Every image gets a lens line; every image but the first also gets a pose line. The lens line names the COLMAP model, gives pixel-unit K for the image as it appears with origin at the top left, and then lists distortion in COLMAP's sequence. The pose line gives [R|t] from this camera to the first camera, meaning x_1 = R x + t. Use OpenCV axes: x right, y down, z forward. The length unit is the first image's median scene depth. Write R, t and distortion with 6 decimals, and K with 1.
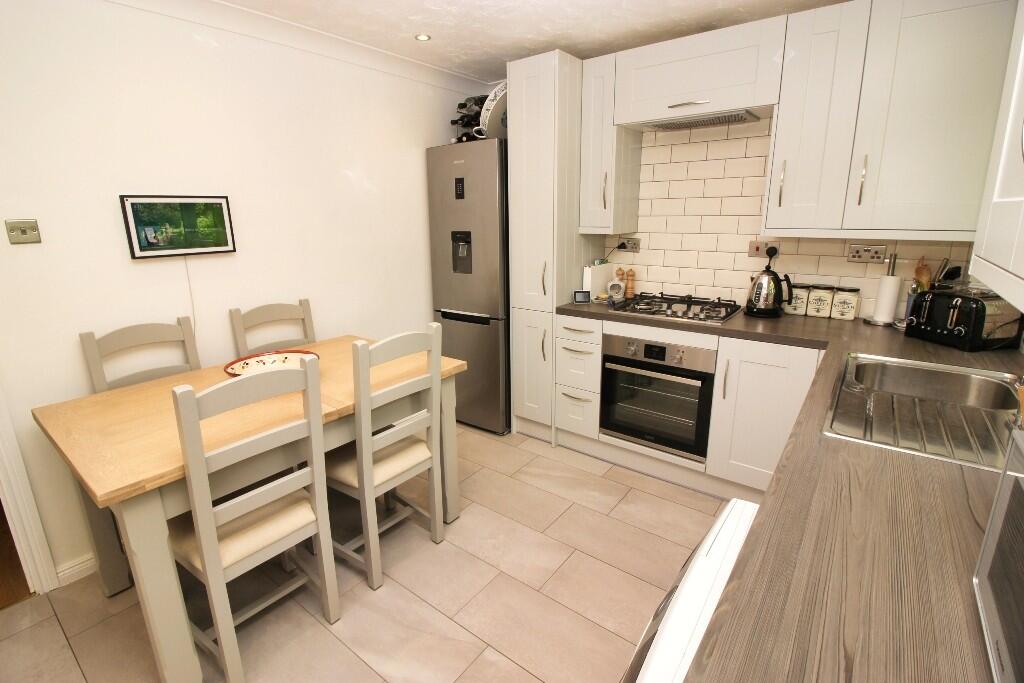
lens RADIAL K [[475.2, 0, 509.3], [0, 475.2, 333.2], [0, 0, 1]] dist [0.003203, -0.015060]
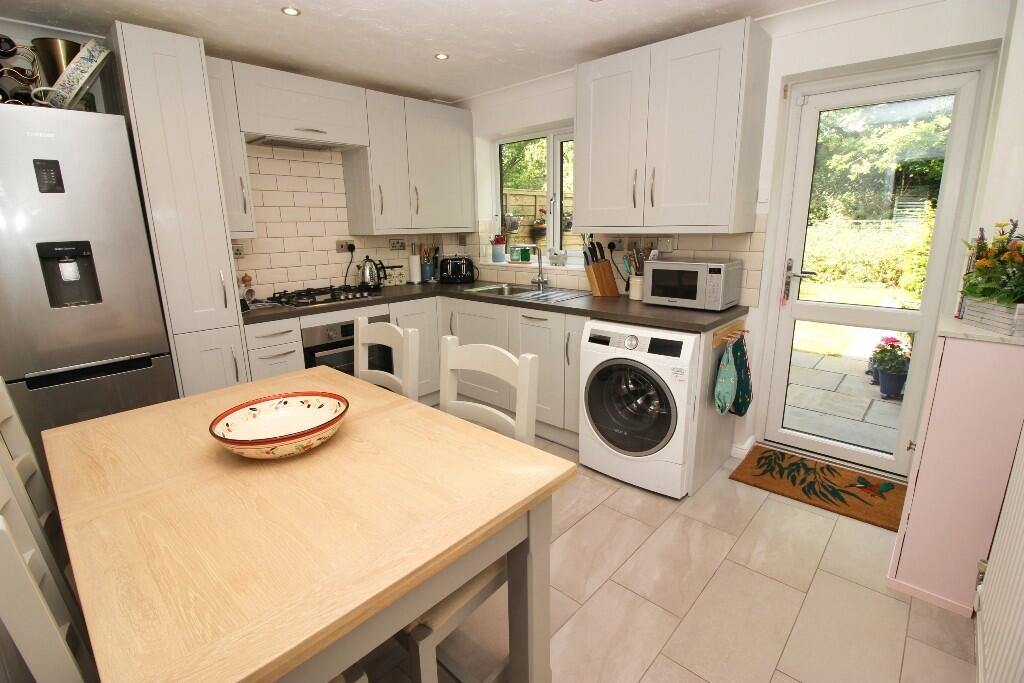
lens RADIAL K [[475.2, 0, 509.3], [0, 475.2, 333.2], [0, 0, 1]] dist [0.003203, -0.015060]
pose [[0.093877, -0.210695, 0.973034, -0.825438], [0.251622, 0.950641, 0.181570, -0.069690], [-0.963262, 0.227792, 0.142259, 0.414440]]
